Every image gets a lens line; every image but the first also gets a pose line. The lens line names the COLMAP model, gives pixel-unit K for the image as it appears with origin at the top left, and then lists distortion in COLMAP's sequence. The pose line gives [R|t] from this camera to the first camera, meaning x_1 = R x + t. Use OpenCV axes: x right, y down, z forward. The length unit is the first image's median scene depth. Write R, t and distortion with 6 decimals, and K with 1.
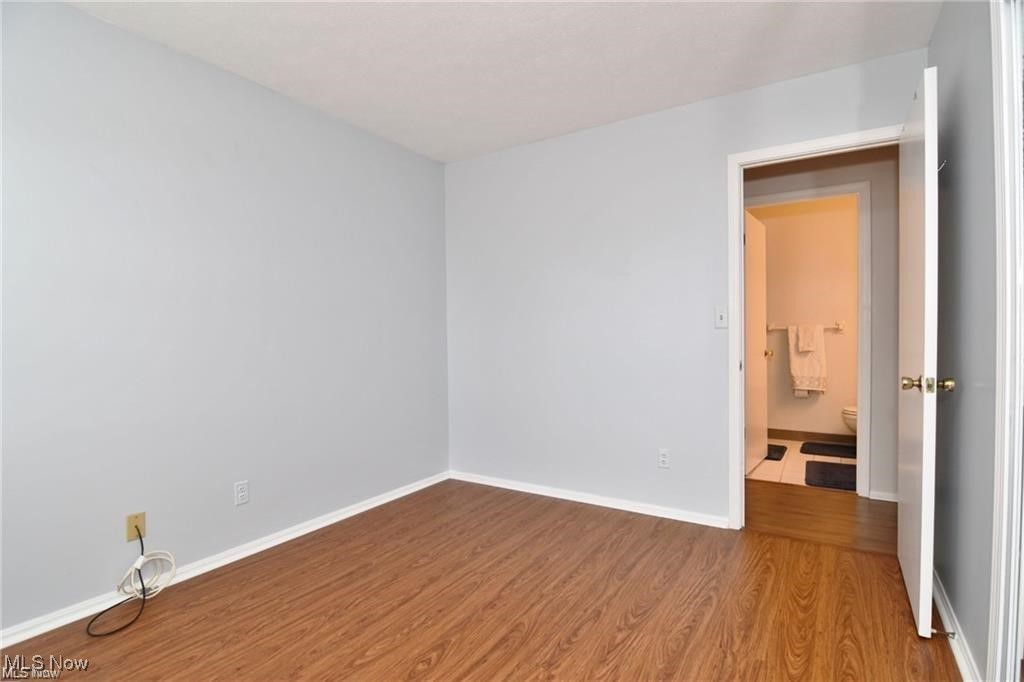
lens RADIAL K [[498.8, 0, 513.9], [0, 498.8, 343.0], [0, 0, 1]] dist [-0.005599, -0.010270]
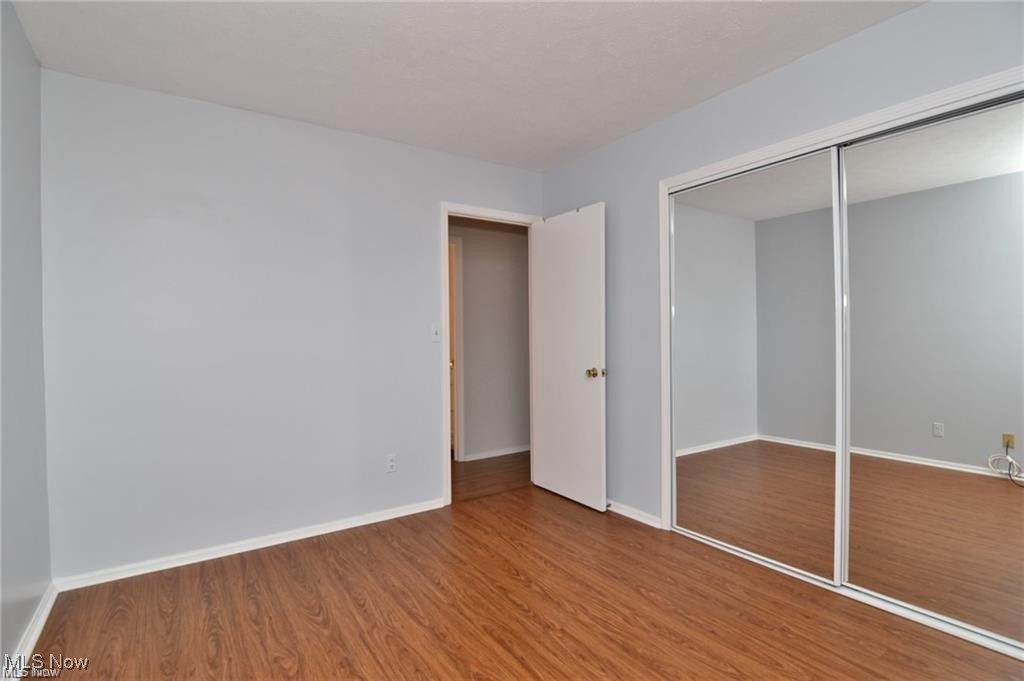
lens RADIAL K [[513.3, 0, 498.5], [0, 513.3, 339.8], [0, 0, 1]] dist [-0.005164, -0.012342]
pose [[0.406602, -0.006840, 0.913580, -0.773997], [0.031975, 0.999466, -0.006748, -0.024324], [-0.913046, 0.031955, 0.406604, 0.418964]]
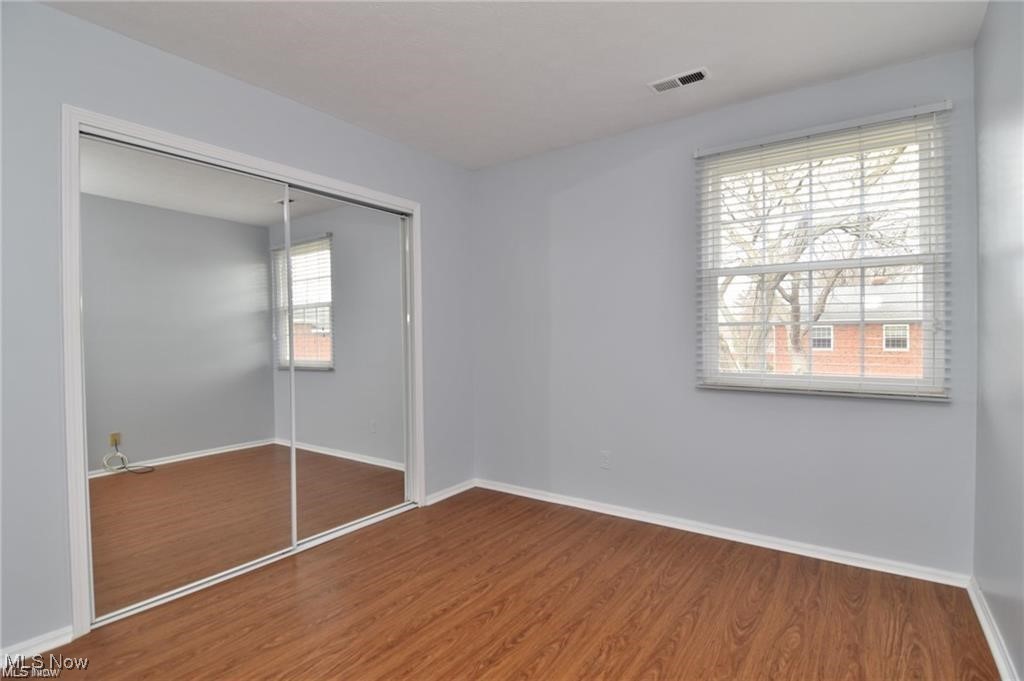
lens RADIAL K [[498.8, 0, 513.9], [0, 498.8, 342.5], [0, 0, 1]] dist [-0.005599, -0.010270]
pose [[-0.998837, 0.021899, 0.042962, -0.203172], [0.023309, 0.999197, 0.032598, -0.045556], [-0.042213, 0.033561, -0.998545, 1.350501]]
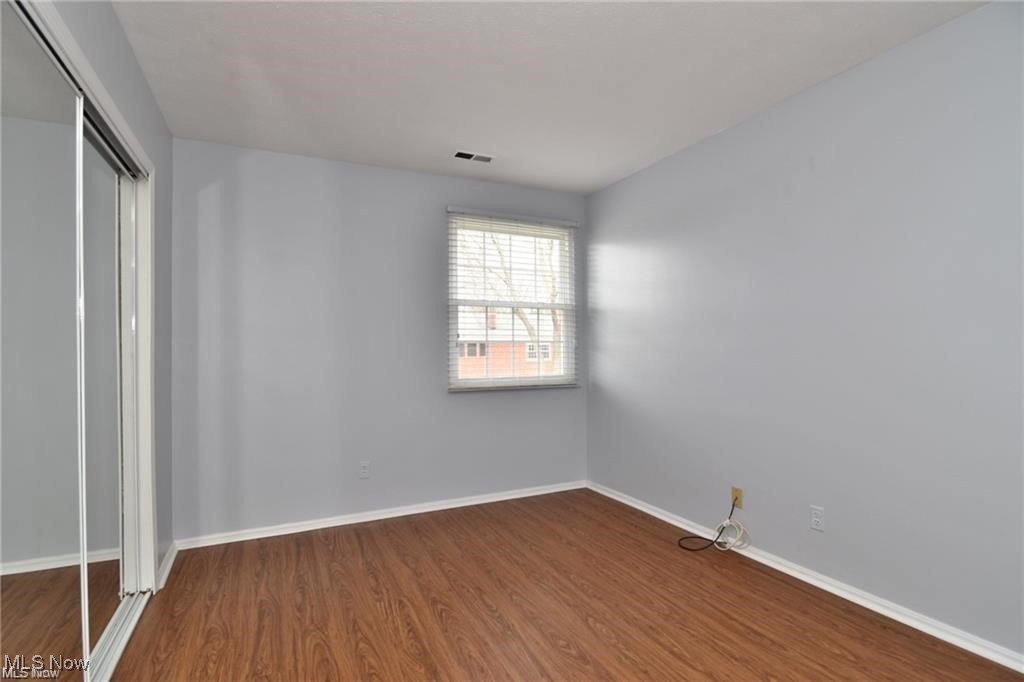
lens RADIAL K [[498.8, 0, 513.9], [0, 498.8, 343.0], [0, 0, 1]] dist [-0.005599, -0.010270]
pose [[-0.517646, 0.009412, -0.855543, 0.627879], [-0.001073, 0.999932, 0.011650, -0.054050], [0.855594, 0.006949, -0.517601, 1.078965]]
